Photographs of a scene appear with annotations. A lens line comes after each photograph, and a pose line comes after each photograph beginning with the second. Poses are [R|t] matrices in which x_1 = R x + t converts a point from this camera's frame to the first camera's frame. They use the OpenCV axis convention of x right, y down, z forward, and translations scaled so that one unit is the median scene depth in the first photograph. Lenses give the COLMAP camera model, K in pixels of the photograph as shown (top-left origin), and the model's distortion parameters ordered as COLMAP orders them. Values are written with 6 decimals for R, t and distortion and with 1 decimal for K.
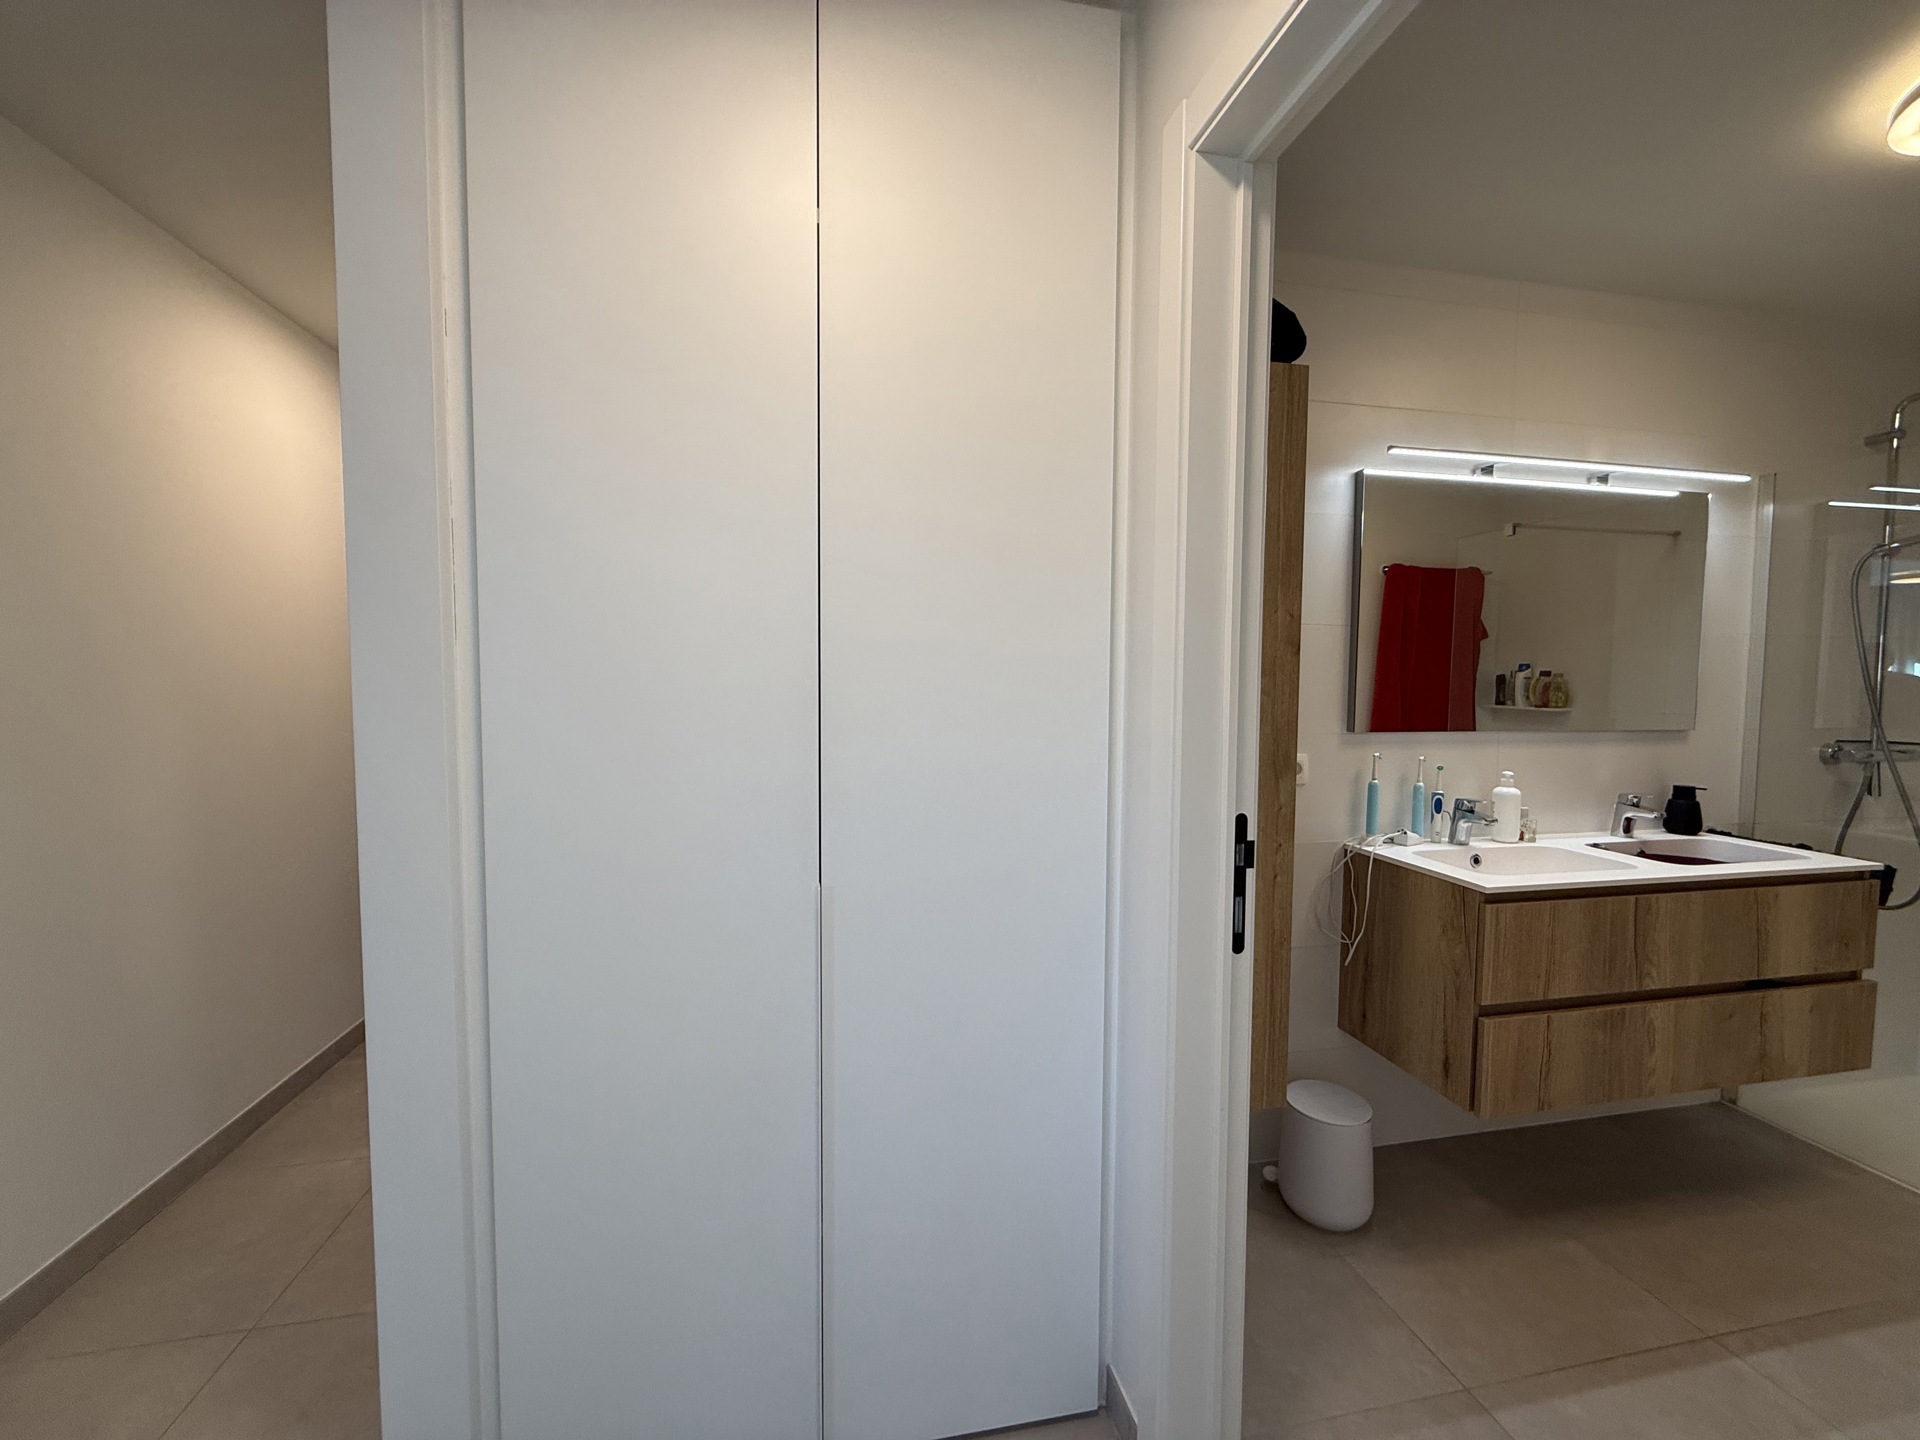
lens RADIAL K [[761.9, 0, 949.8], [0, 761.9, 720.0], [0, 0, 1]] dist [-0.001537, -0.000412]
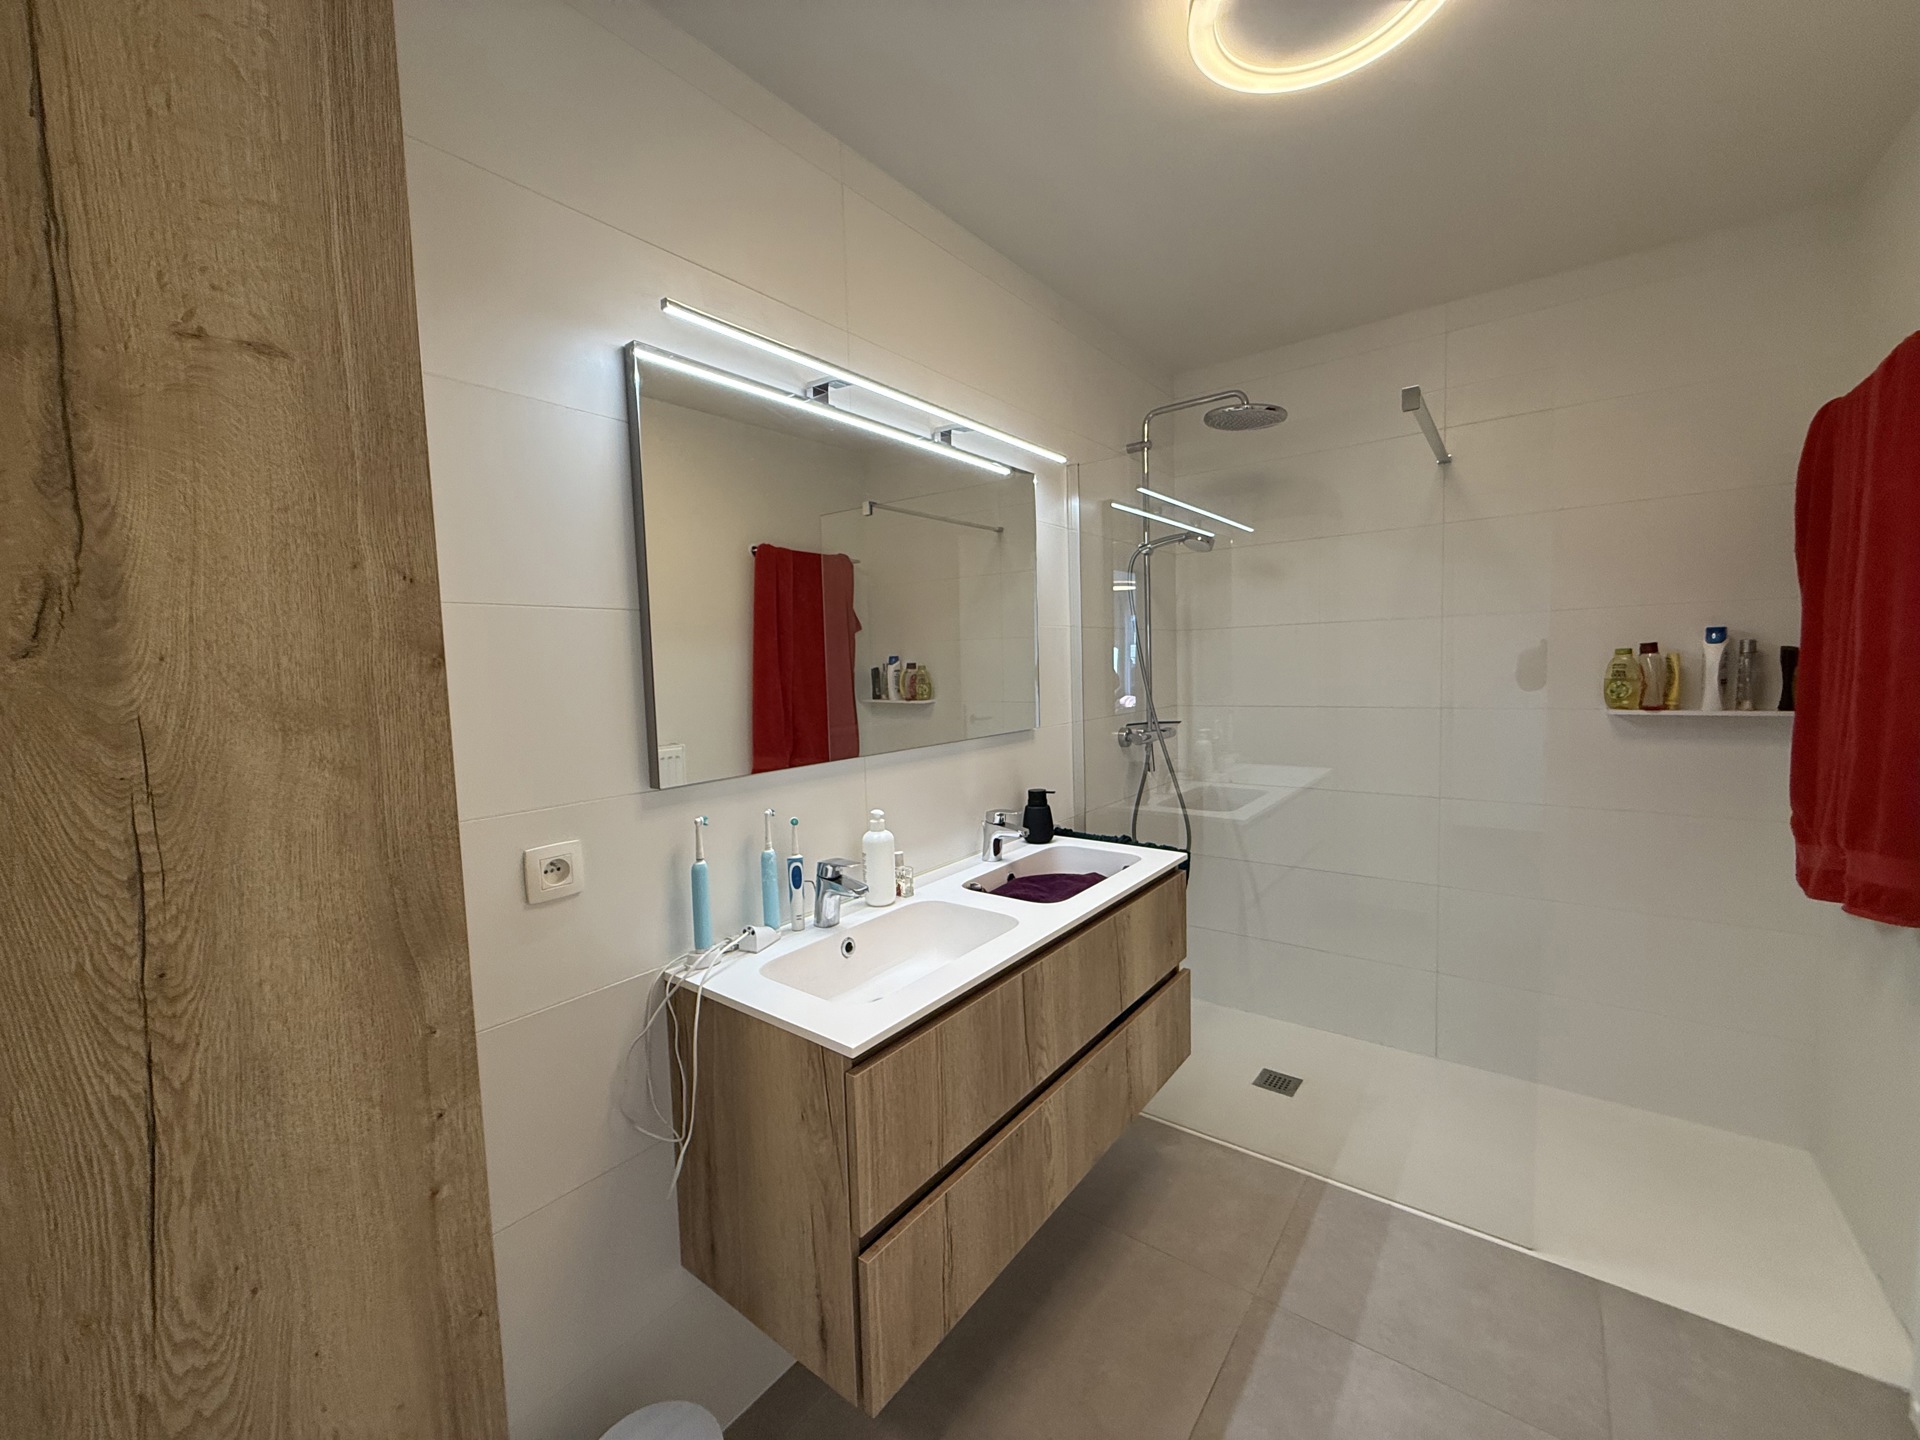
lens RADIAL K [[761.9, 0, 953.0], [0, 761.9, 720.8], [0, 0, 1]] dist [-0.001537, -0.000412]
pose [[0.755480, -0.079046, 0.650386, 0.317931], [0.071463, 0.996714, 0.038127, -0.043069], [-0.651263, 0.017675, 0.758646, 0.392962]]
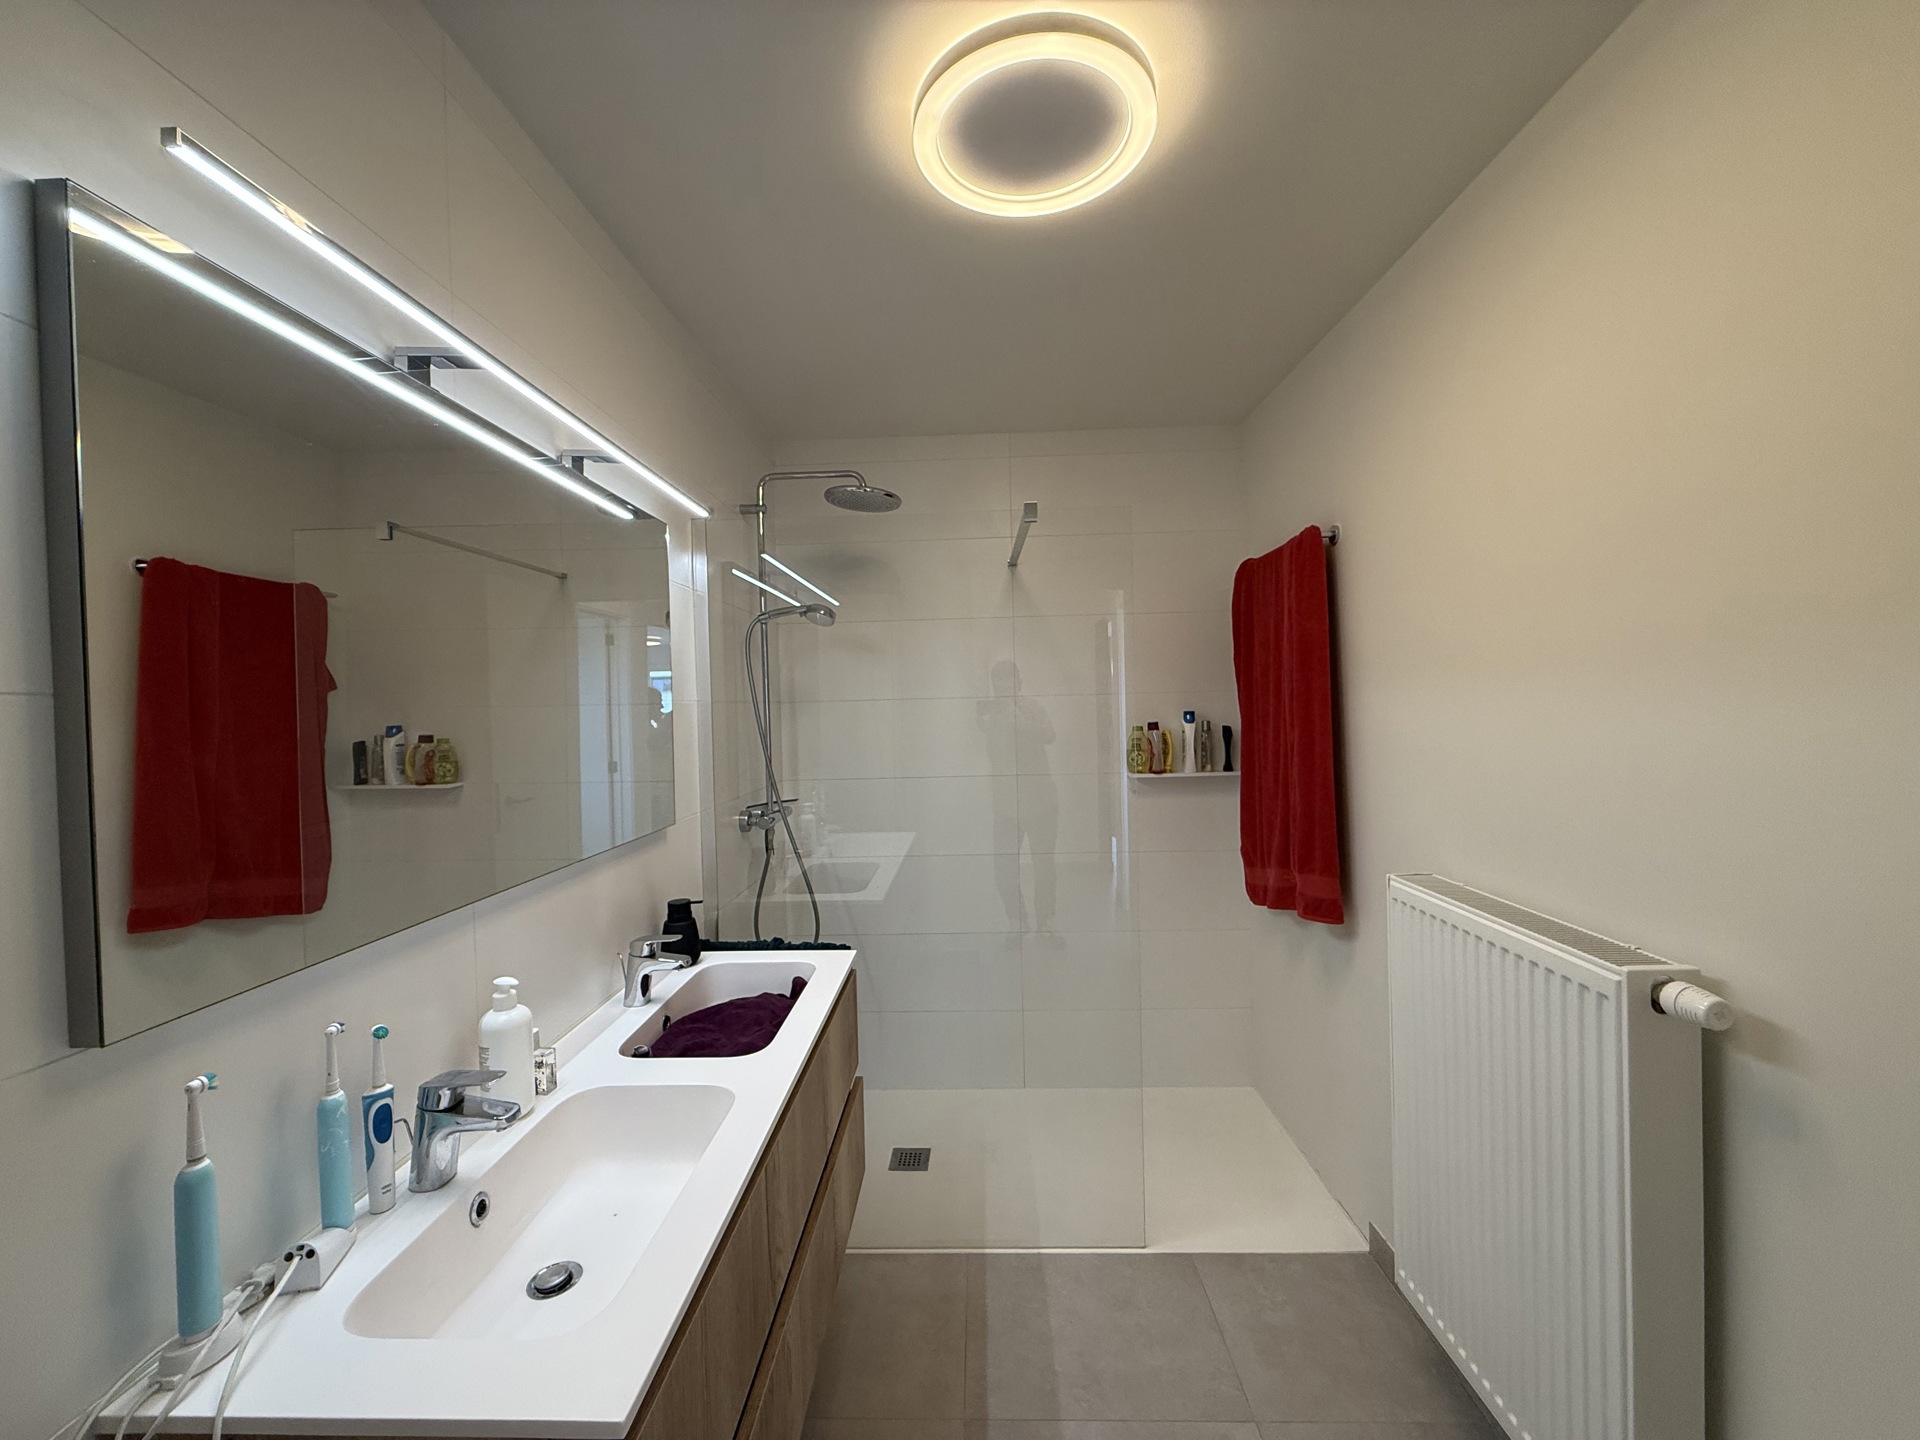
lens RADIAL K [[761.9, 0, 956.1], [0, 761.9, 720.7], [0, 0, 1]] dist [-0.001537, -0.000412]
pose [[0.226121, -0.031430, 0.973592, 0.315984], [0.077660, 0.996880, 0.014145, -0.089658], [-0.970999, 0.072411, 0.227856, 0.587750]]
